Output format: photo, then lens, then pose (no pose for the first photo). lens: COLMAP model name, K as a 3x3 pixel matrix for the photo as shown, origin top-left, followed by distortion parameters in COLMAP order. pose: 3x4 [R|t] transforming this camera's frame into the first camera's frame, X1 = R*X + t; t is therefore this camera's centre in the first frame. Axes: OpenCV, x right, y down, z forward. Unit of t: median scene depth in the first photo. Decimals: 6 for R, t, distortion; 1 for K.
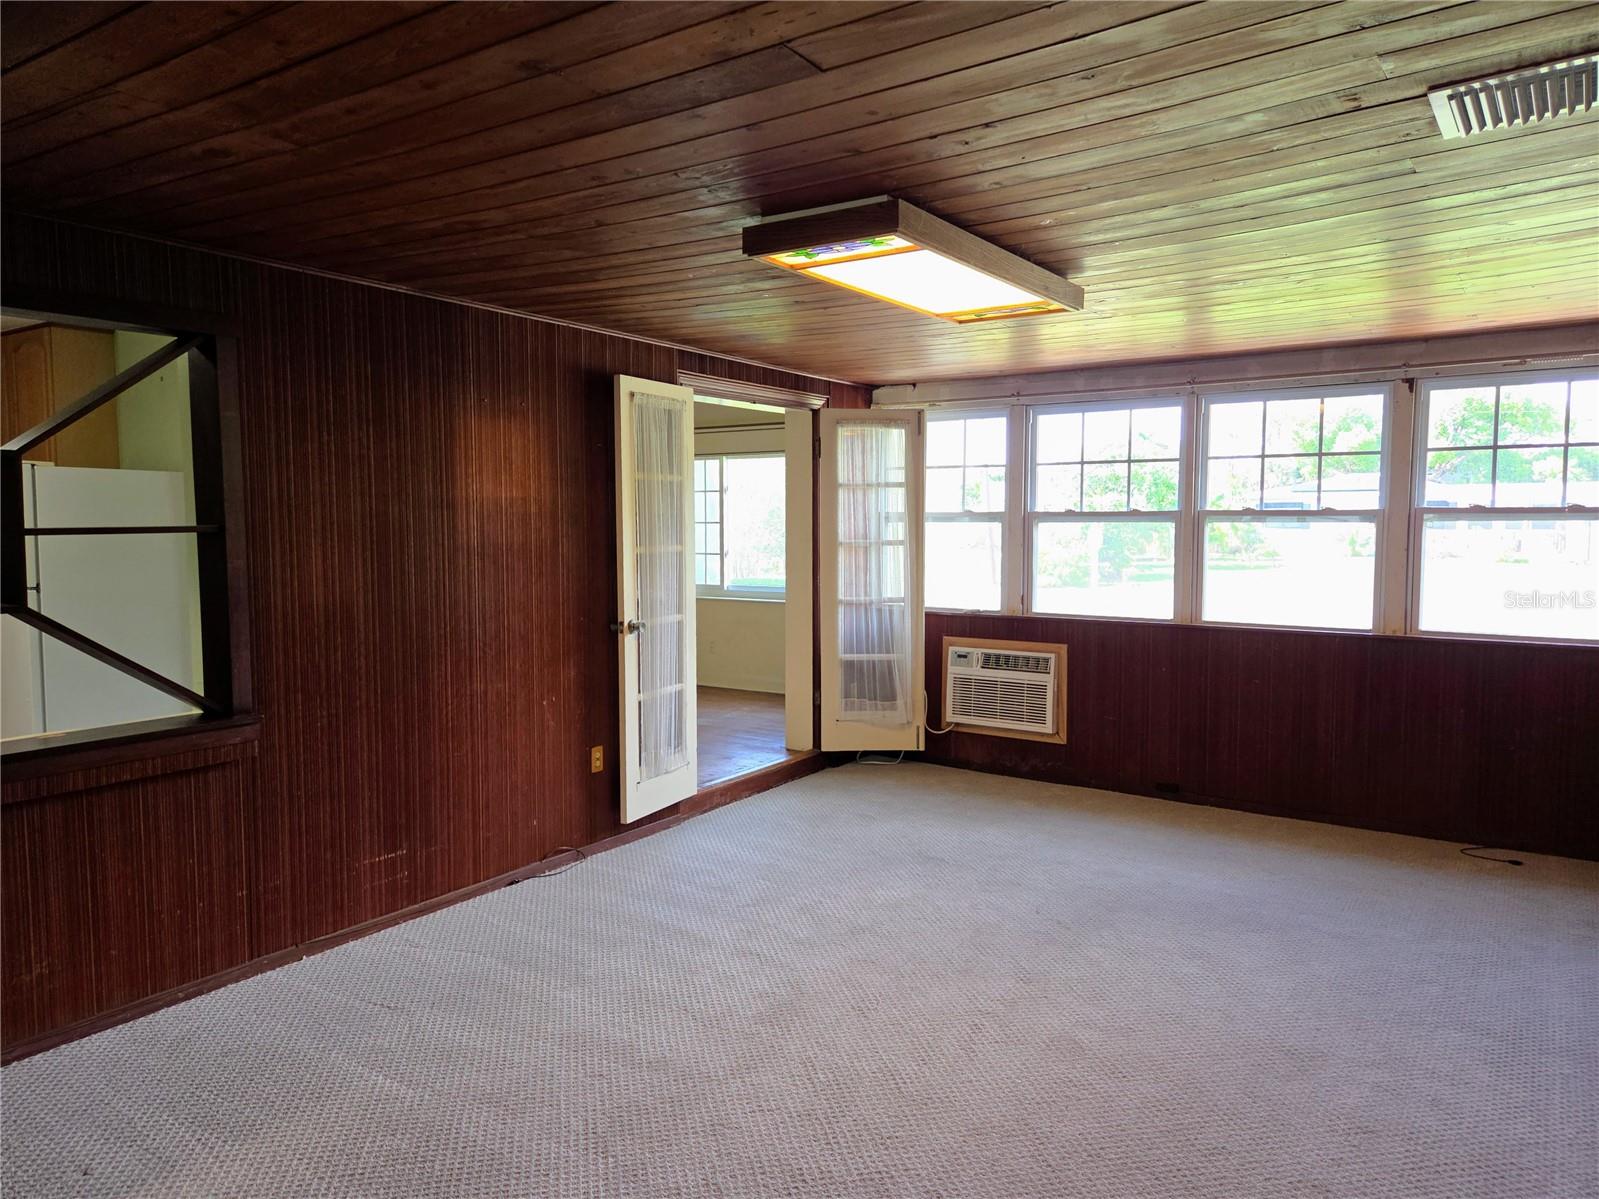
lens RADIAL K [[1076.7, 0, 805.8], [0, 1076.7, 599.5], [0, 0, 1]] dist [0.062991, -0.047053]
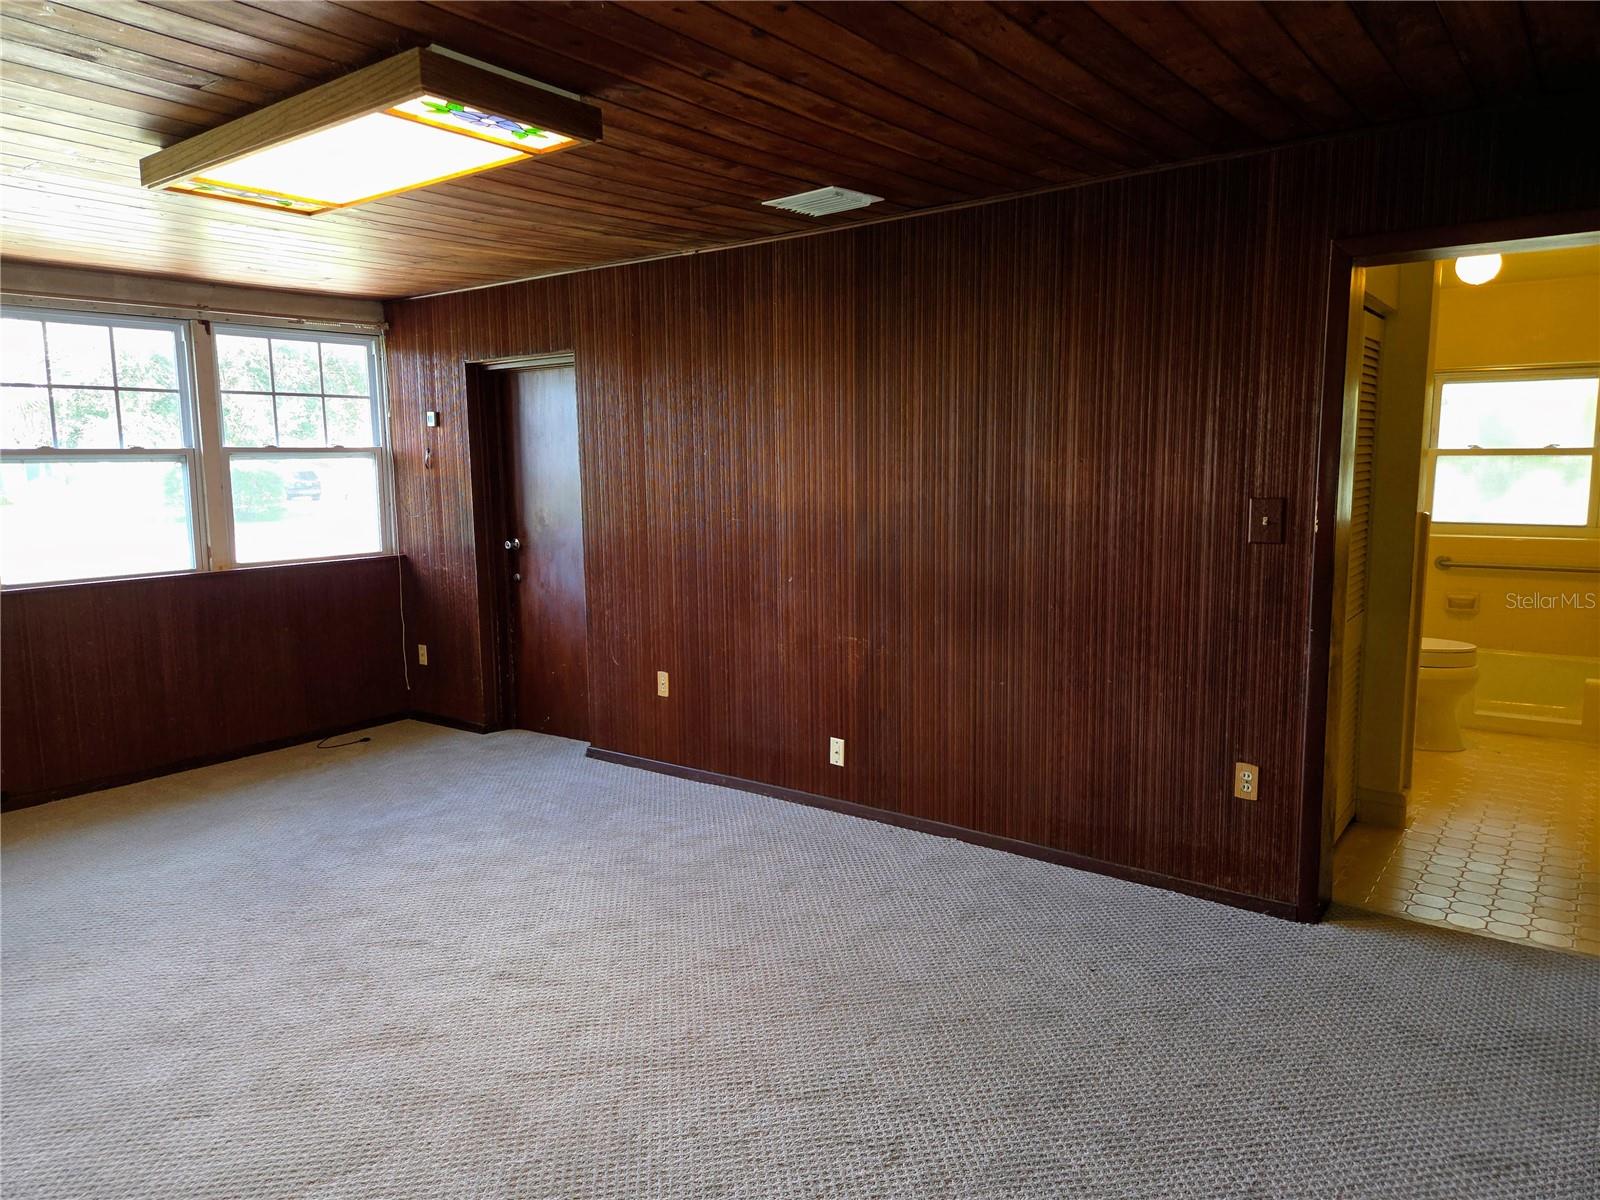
lens RADIAL K [[1077.4, 0, 804.2], [0, 1077.4, 592.2], [0, 0, 1]] dist [0.062991, -0.047053]
pose [[0.042275, -0.128727, 0.990779, -0.563637], [0.083422, 0.988657, 0.124891, -0.036760], [-0.995617, 0.077373, 0.052534, 0.478856]]
